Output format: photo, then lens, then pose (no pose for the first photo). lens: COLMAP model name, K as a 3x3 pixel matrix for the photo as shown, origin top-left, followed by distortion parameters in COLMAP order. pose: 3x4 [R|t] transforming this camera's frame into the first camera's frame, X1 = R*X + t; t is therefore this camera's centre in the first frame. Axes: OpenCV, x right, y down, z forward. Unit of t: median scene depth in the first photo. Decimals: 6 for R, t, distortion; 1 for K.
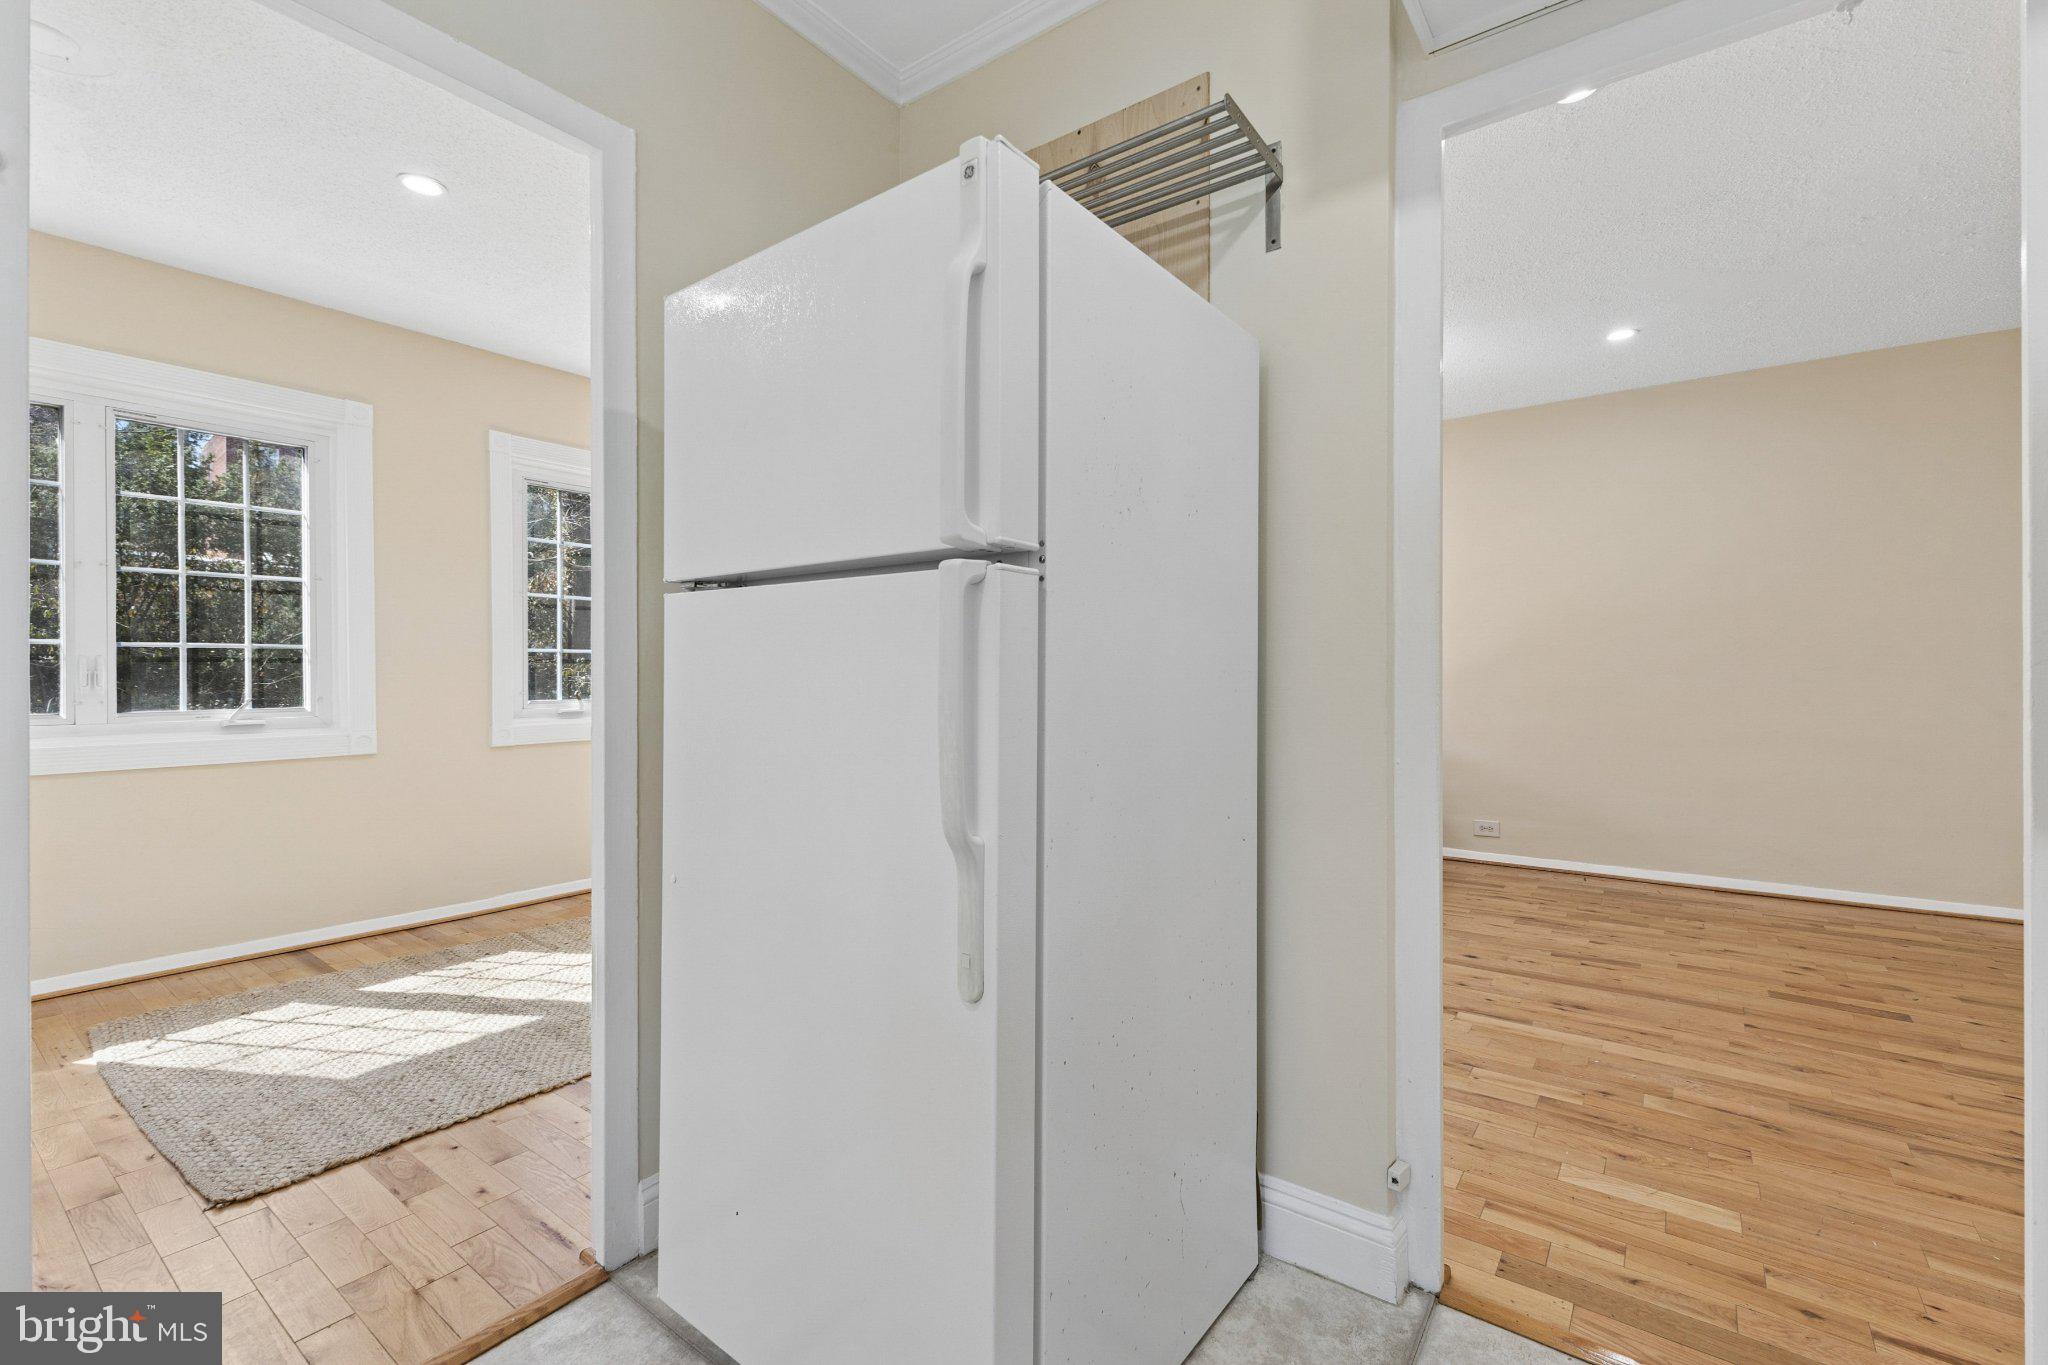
lens RADIAL K [[888.5, 0, 1011.7], [0, 888.5, 671.5], [0, 0, 1]] dist [0.011586, -0.003436]
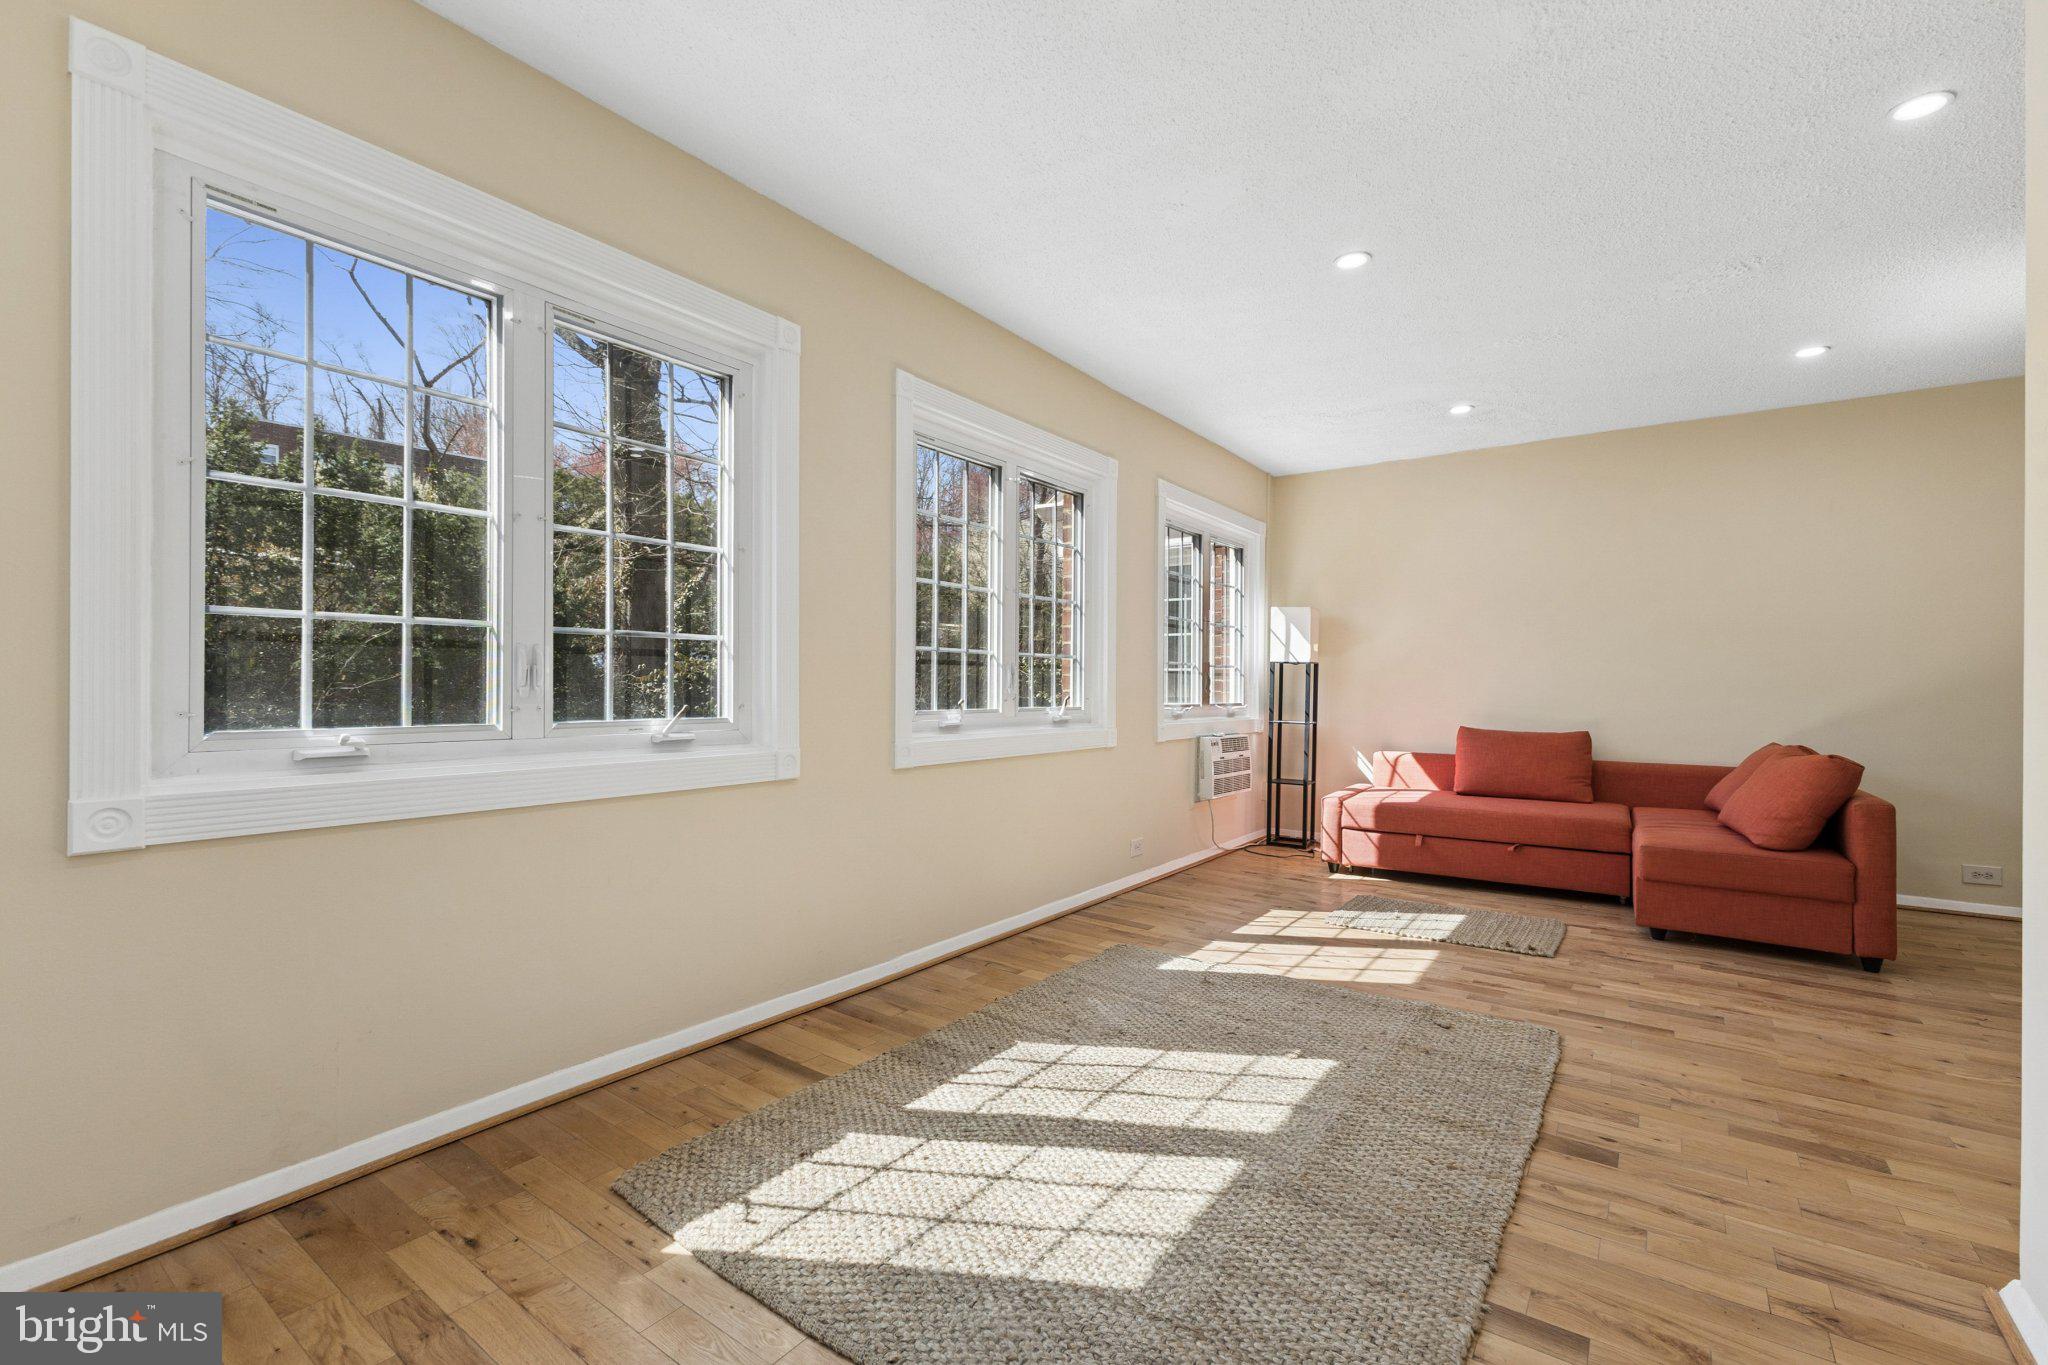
lens RADIAL K [[888.5, 0, 1013.1], [0, 888.5, 691.0], [0, 0, 1]] dist [0.011586, -0.003436]
pose [[0.999837, 0.011276, 0.014067, -0.656178], [-0.011381, 0.999907, 0.007447, 0.010301], [-0.013982, -0.007606, 0.999873, 0.277878]]
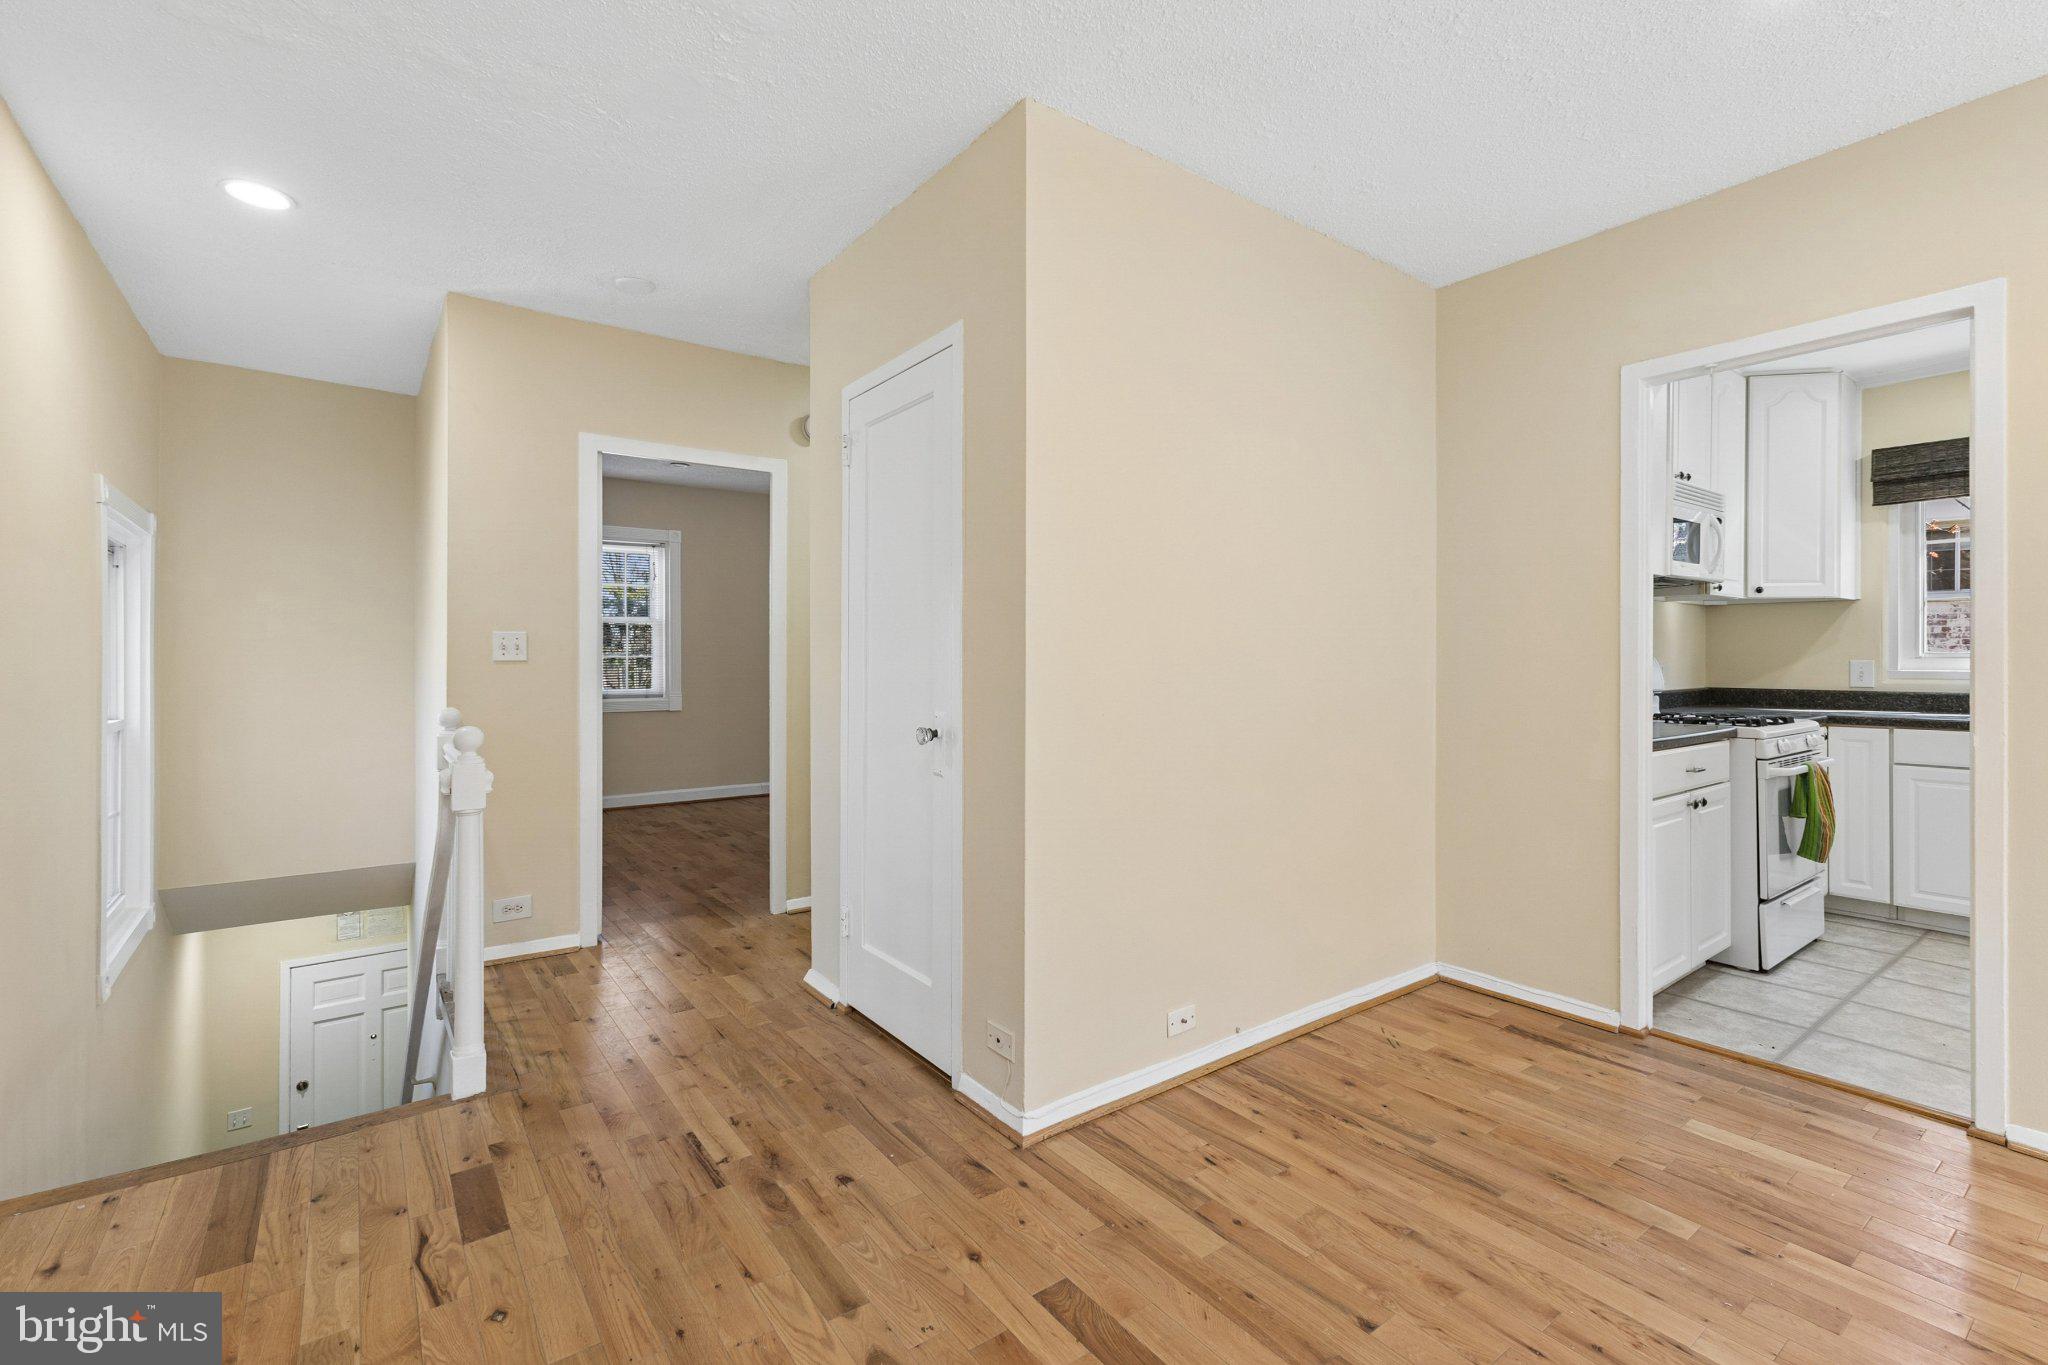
lens RADIAL K [[888.5, 0, 1015.8], [0, 888.5, 656.0], [0, 0, 1]] dist [0.011586, -0.003436]
pose [[-0.956143, 0.000869, 0.292898, 0.779871], [0.000228, 0.999998, -0.002223, -0.027944], [-0.292899, -0.002059, -0.956141, 1.442662]]
